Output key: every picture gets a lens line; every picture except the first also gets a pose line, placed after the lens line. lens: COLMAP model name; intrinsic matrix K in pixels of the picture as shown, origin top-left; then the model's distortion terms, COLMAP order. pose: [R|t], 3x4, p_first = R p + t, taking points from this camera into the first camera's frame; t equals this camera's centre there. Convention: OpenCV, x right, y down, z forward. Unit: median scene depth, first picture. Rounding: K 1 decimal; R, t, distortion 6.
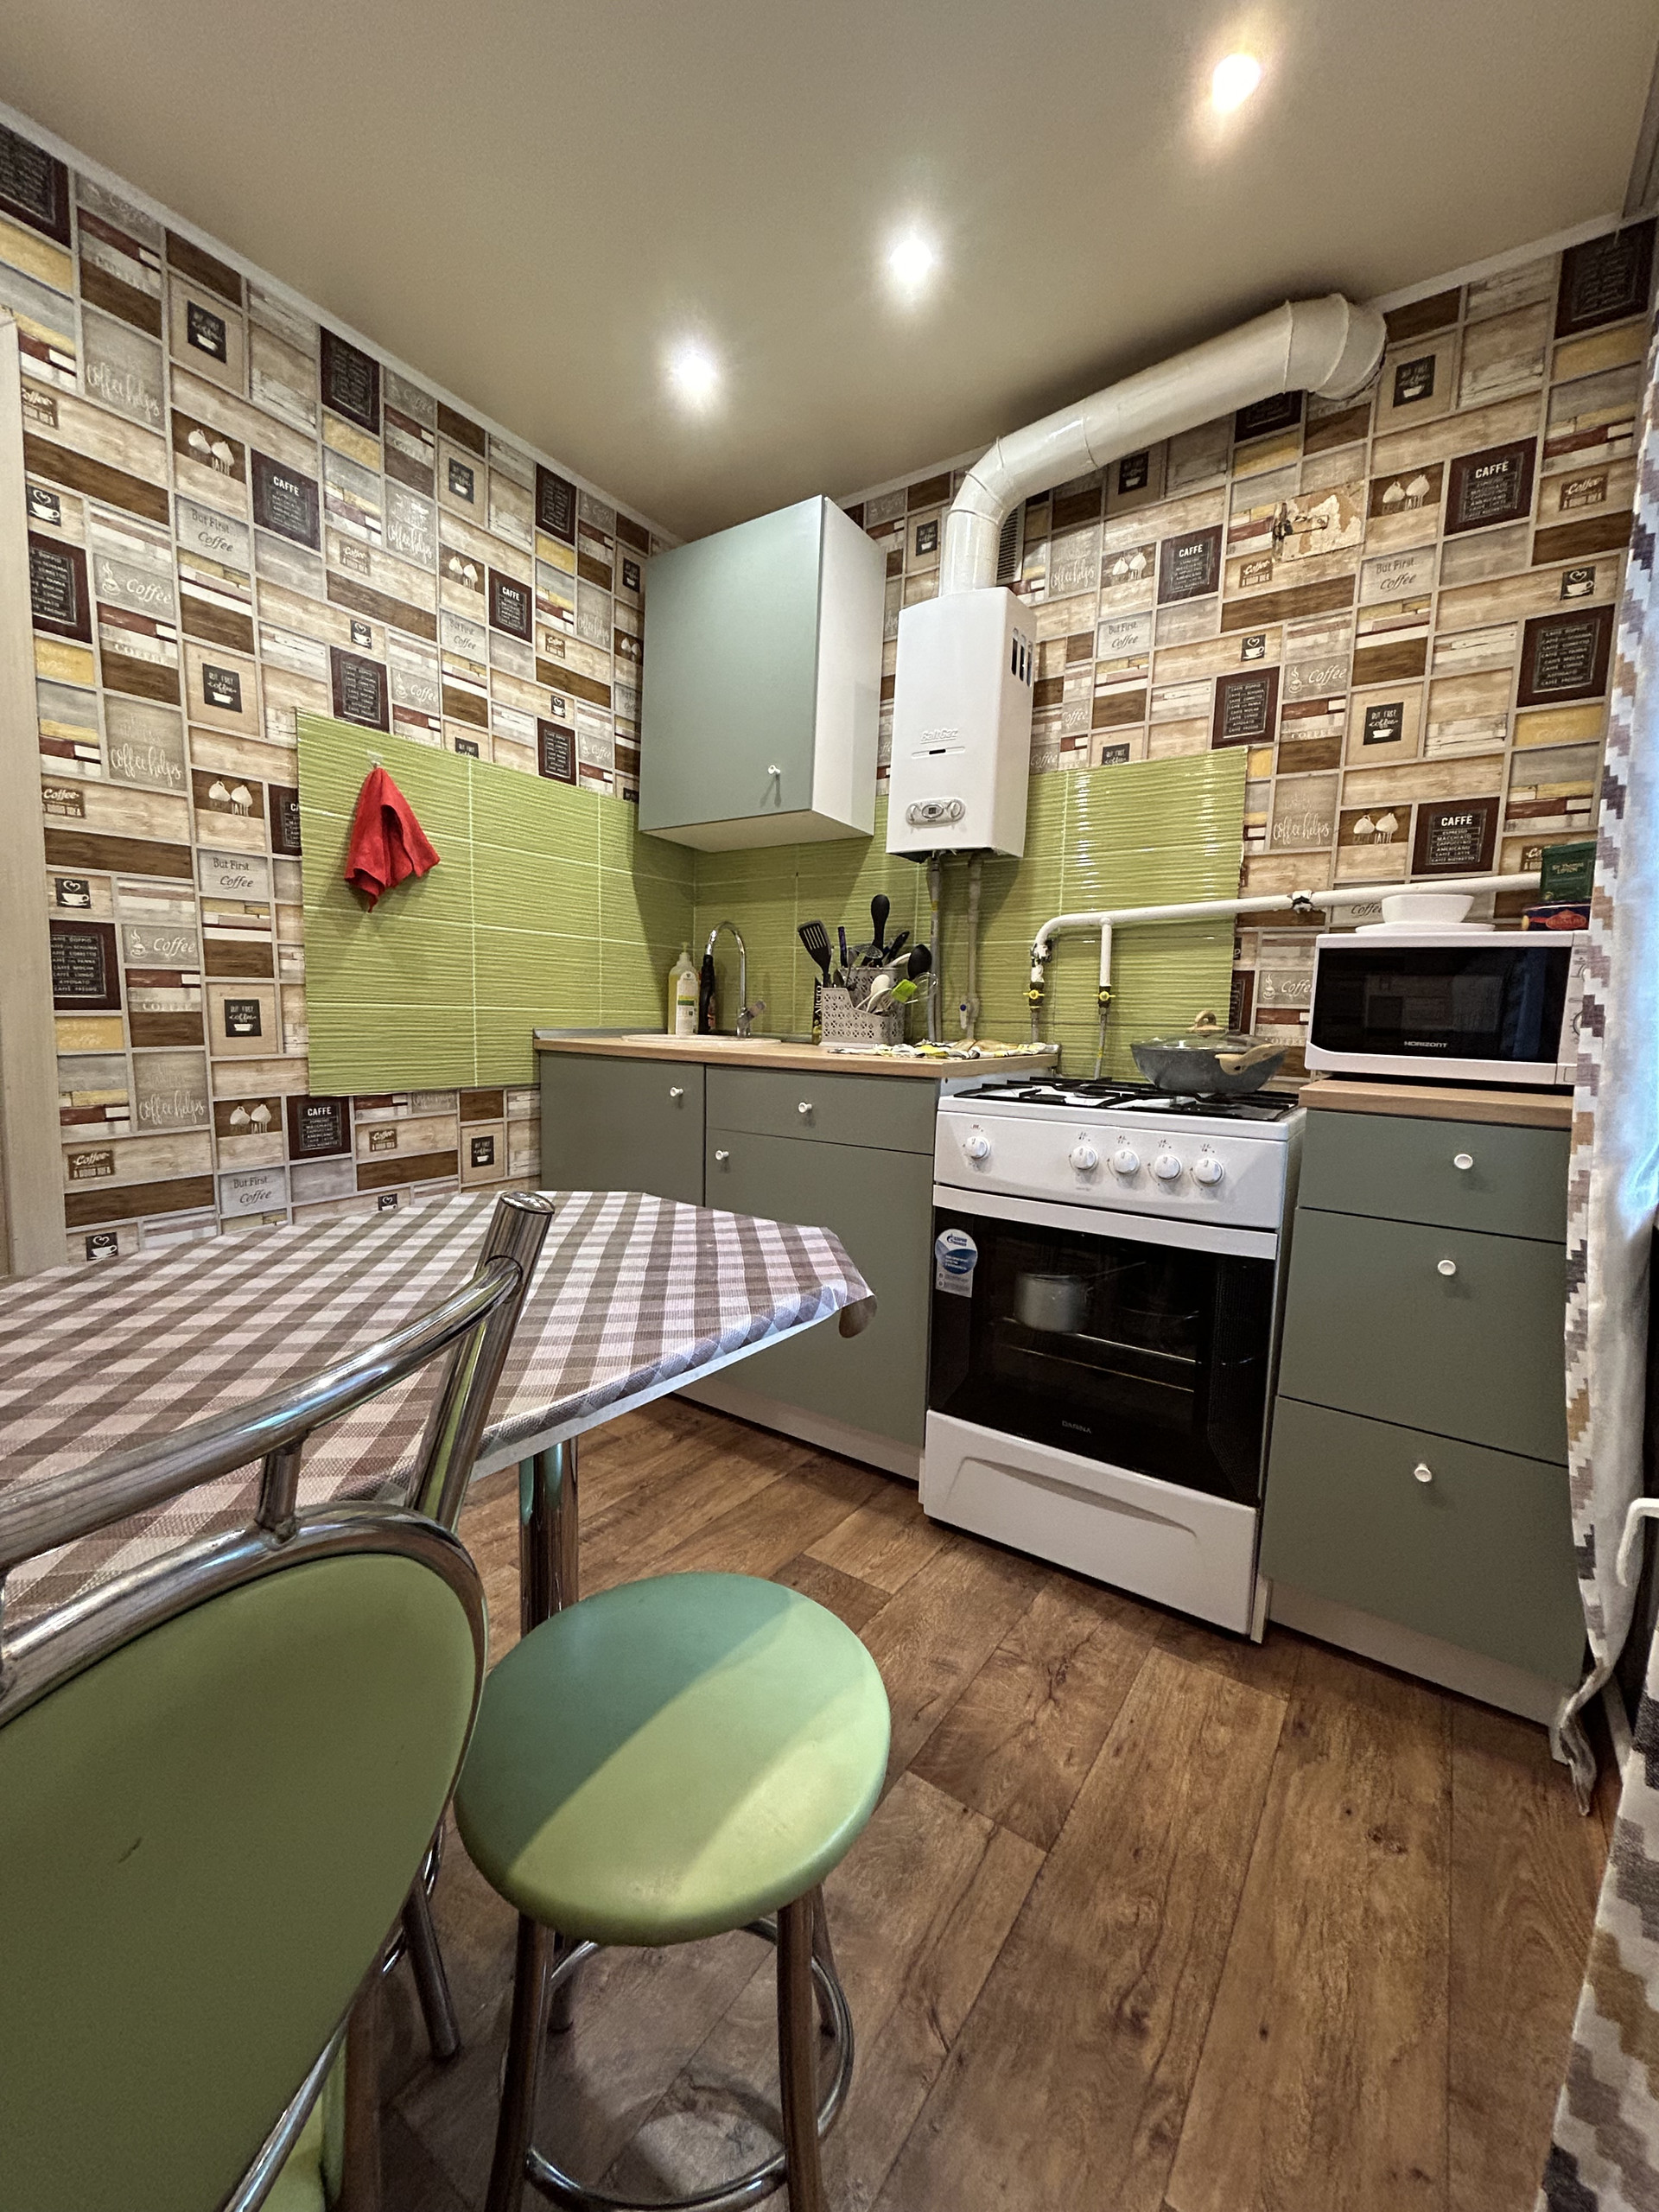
lens RADIAL K [[892.6, 0, 831.7], [0, 892.6, 1104.8], [0, 0, 1]] dist [-0.005288, 0.002741]
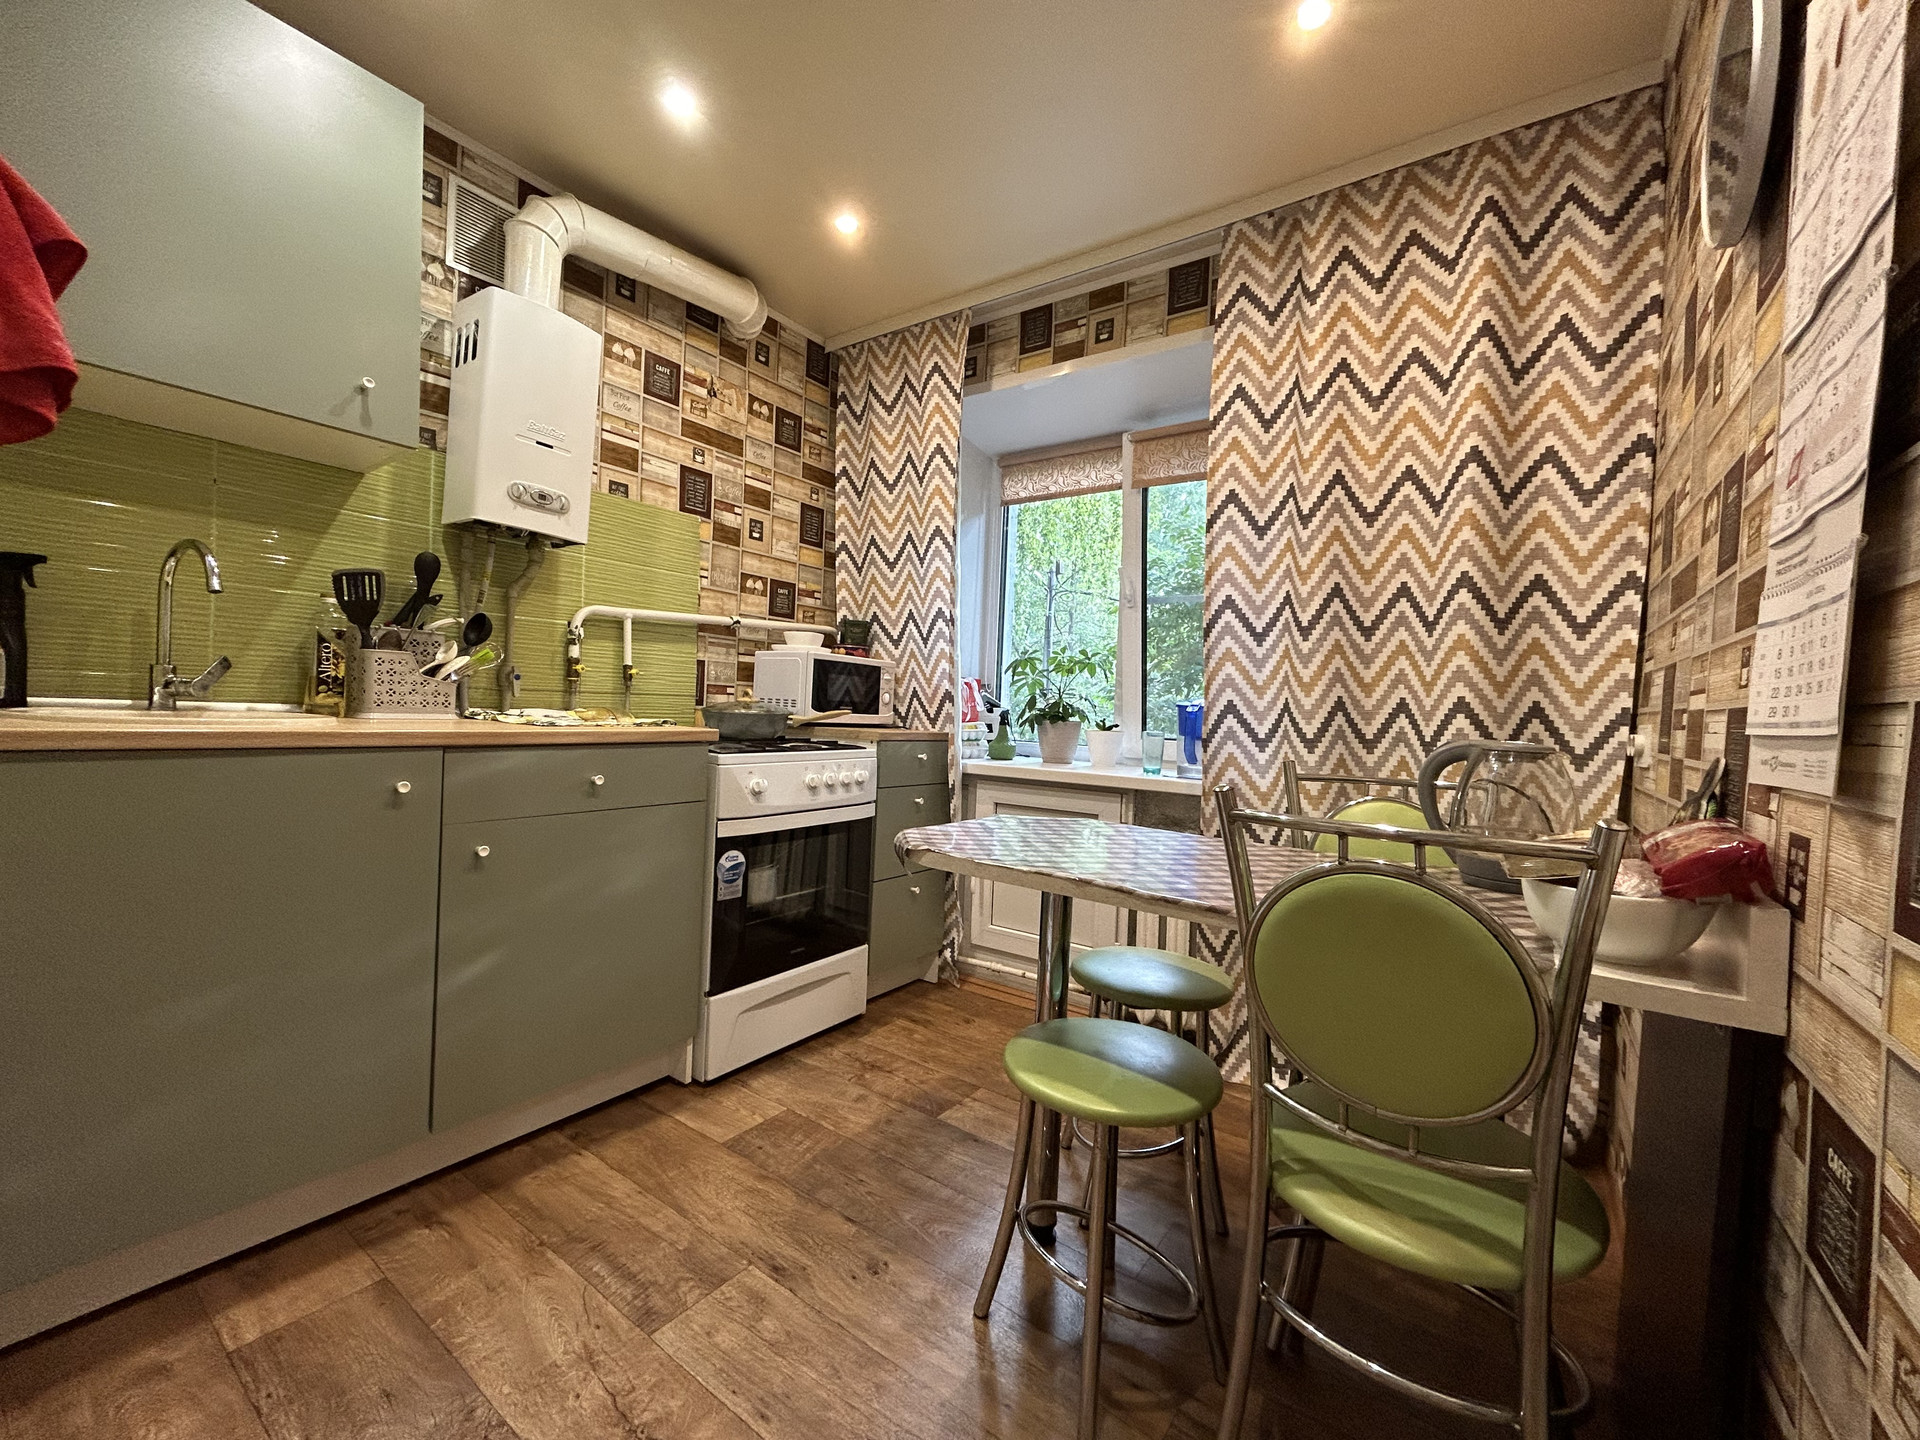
lens RADIAL K [[774.8, 0, 958.5], [0, 774.8, 722.3], [0, 0, 1]] dist [-0.005288, 0.002741]
pose [[0.013061, -0.045480, 0.998880, -0.934652], [0.060993, 0.997141, 0.044603, -0.078976], [-0.998053, 0.060342, 0.015798, 0.566412]]
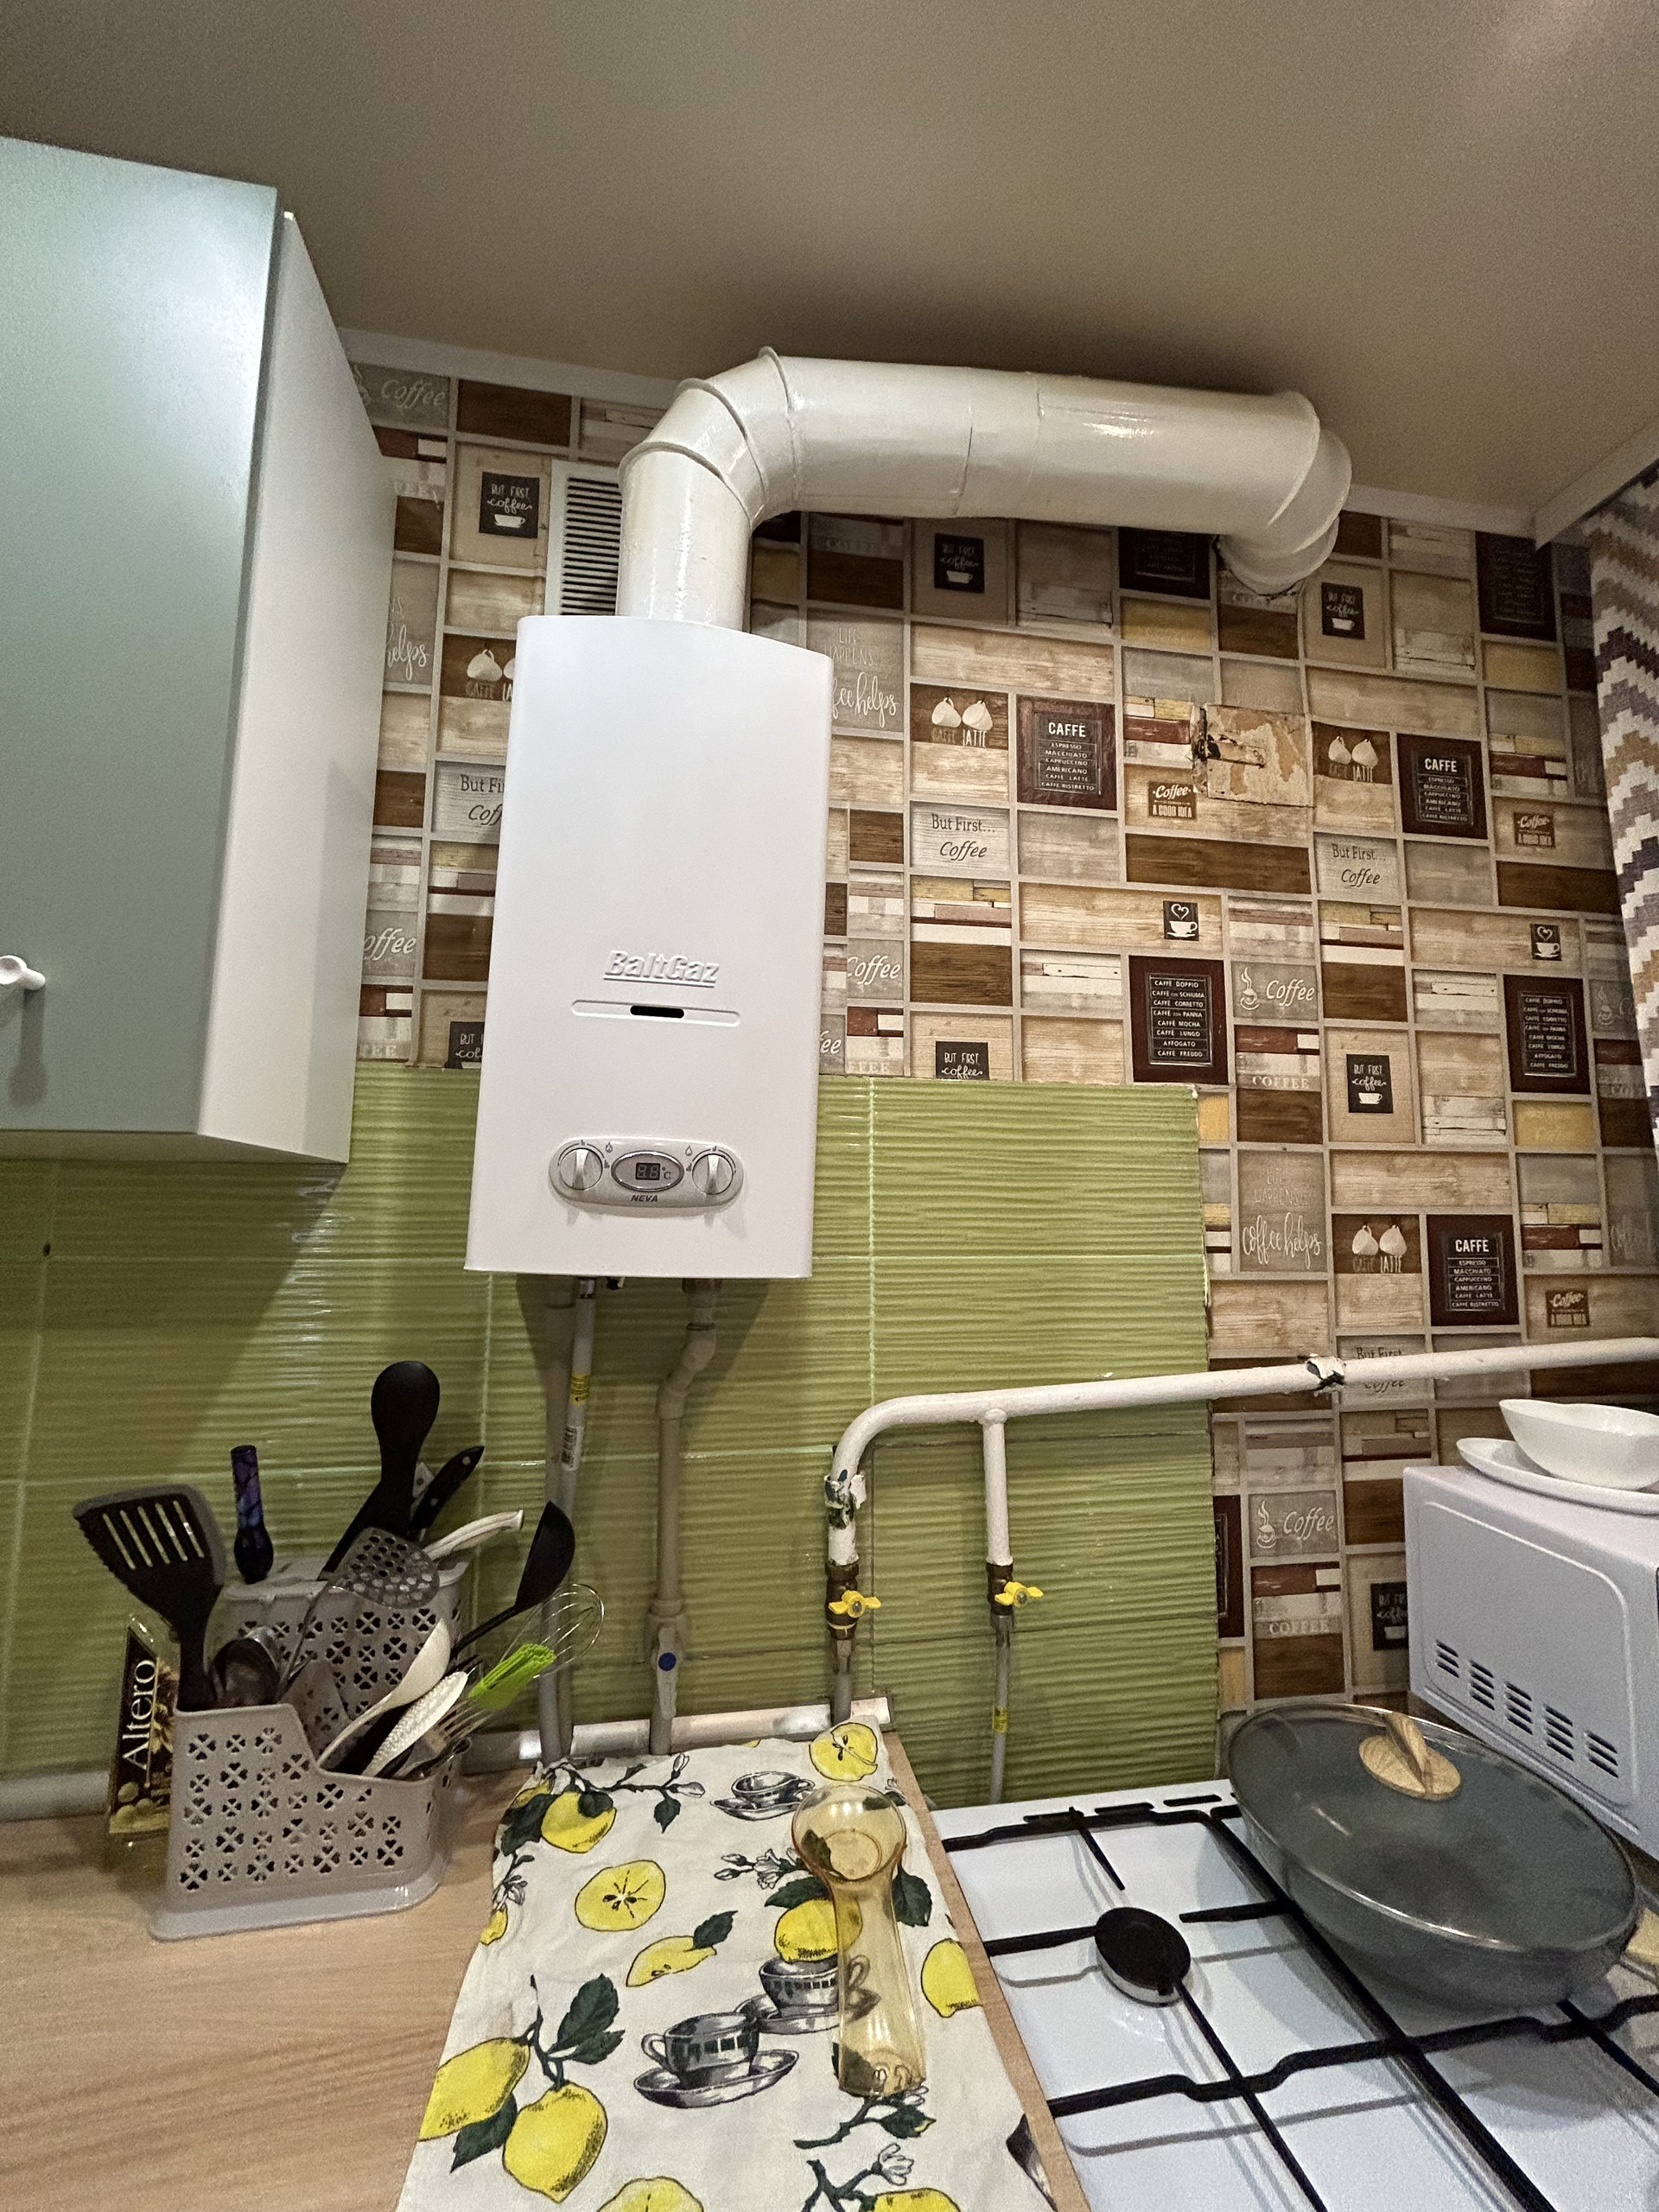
lens RADIAL K [[892.6, 0, 828.8], [0, 892.6, 1115.0], [0, 0, 1]] dist [-0.005288, 0.002741]
pose [[0.712225, 0.044415, 0.700545, -0.090743], [0.084244, 0.985375, -0.148122, -0.332687], [-0.696878, 0.164512, 0.698067, 0.799944]]
